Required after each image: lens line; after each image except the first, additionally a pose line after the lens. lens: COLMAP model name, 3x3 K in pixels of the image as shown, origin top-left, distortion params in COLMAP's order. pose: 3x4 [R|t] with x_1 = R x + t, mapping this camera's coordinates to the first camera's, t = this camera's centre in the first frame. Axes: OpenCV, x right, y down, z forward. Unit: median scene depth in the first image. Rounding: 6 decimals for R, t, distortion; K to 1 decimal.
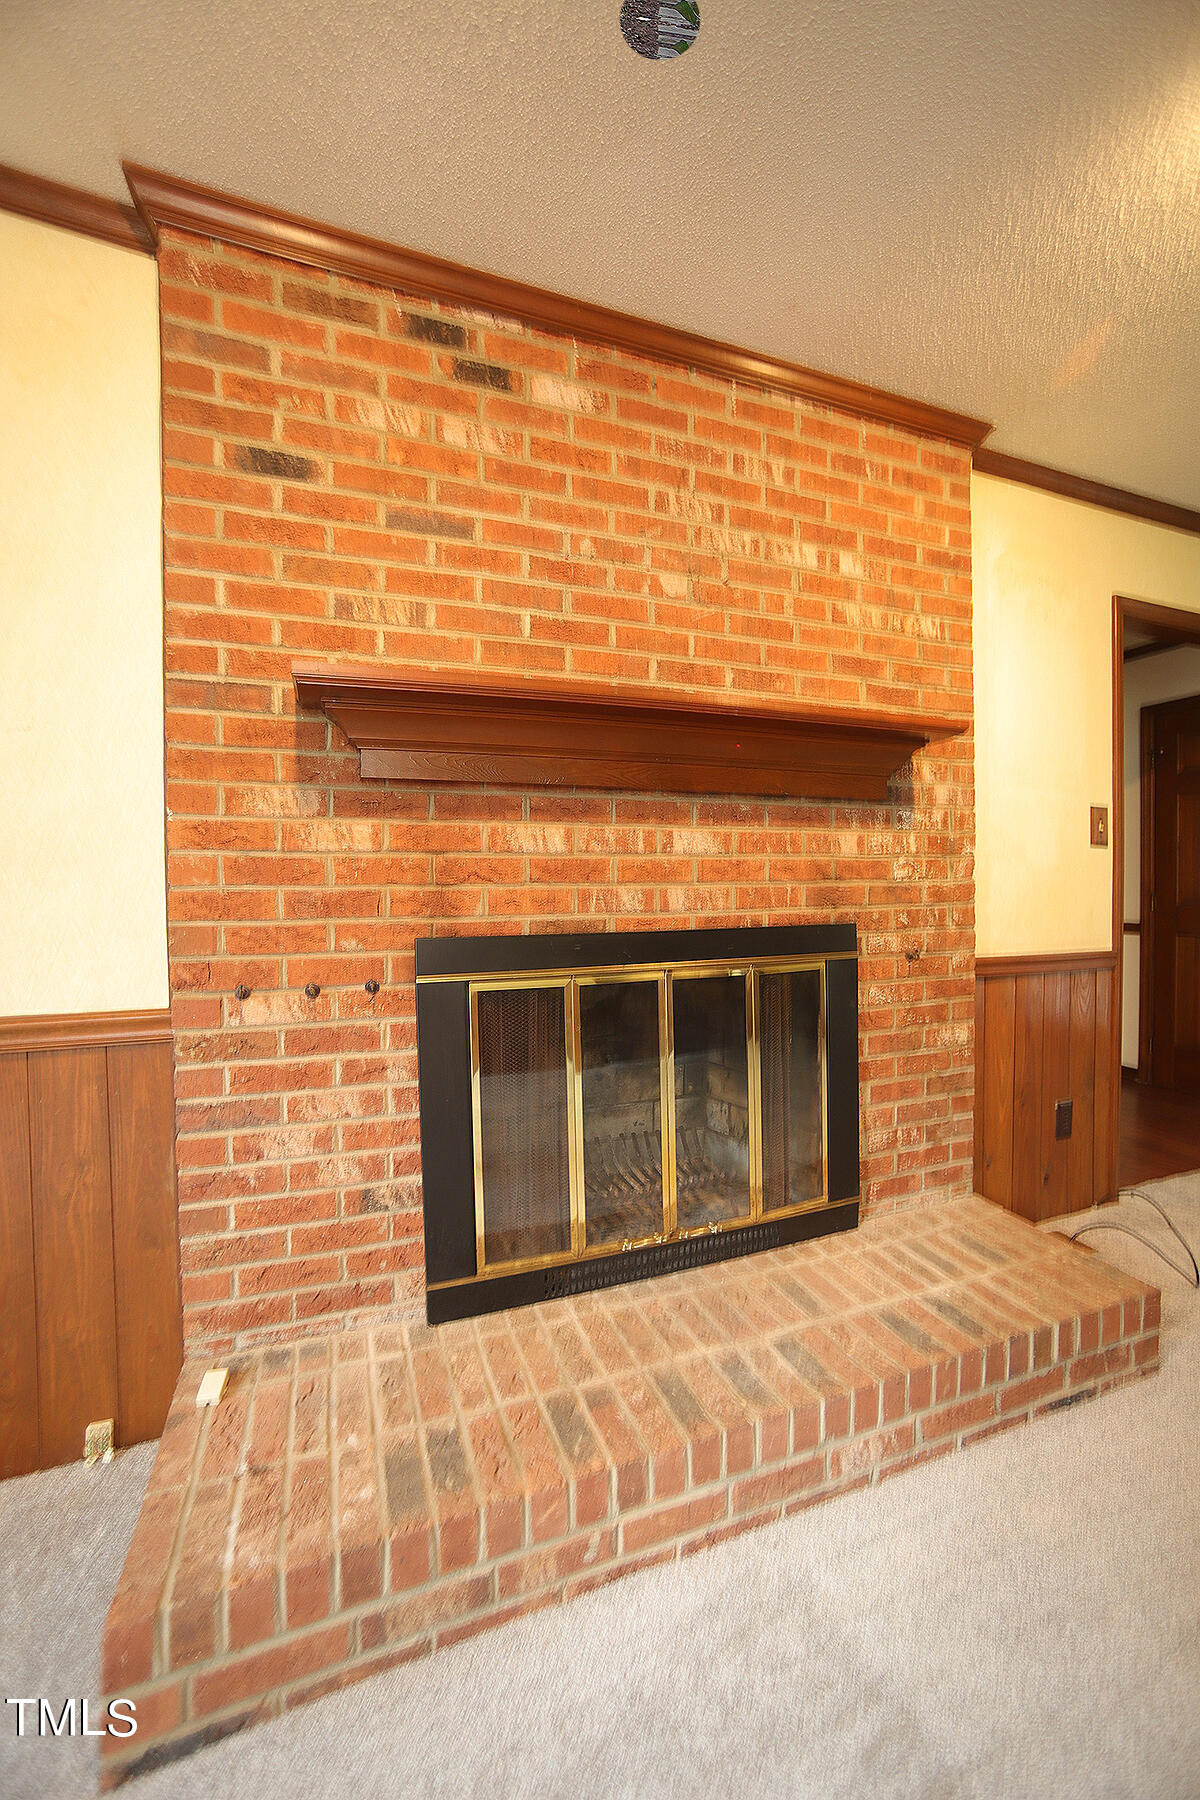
lens RADIAL K [[725.2, 0, 603.3], [0, 725.2, 904.9], [0, 0, 1]] dist [-0.061549, 0.026747]
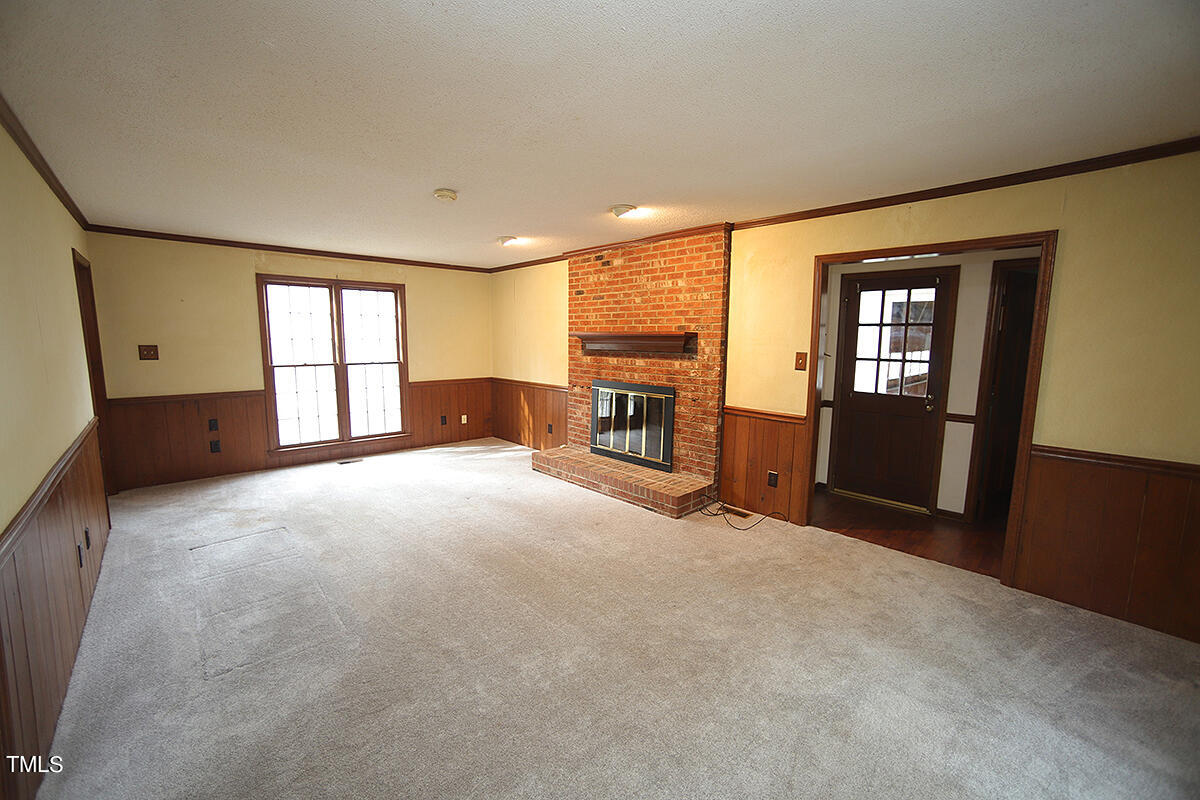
lens RADIAL K [[483.5, 0, 597.2], [0, 483.5, 398.3], [0, 0, 1]] dist [-0.061549, 0.026747]
pose [[0.378025, 0.128302, -0.916862, 2.813217], [-0.035646, 0.991633, 0.124068, -0.239996], [0.925109, -0.014218, 0.379435, -0.294980]]
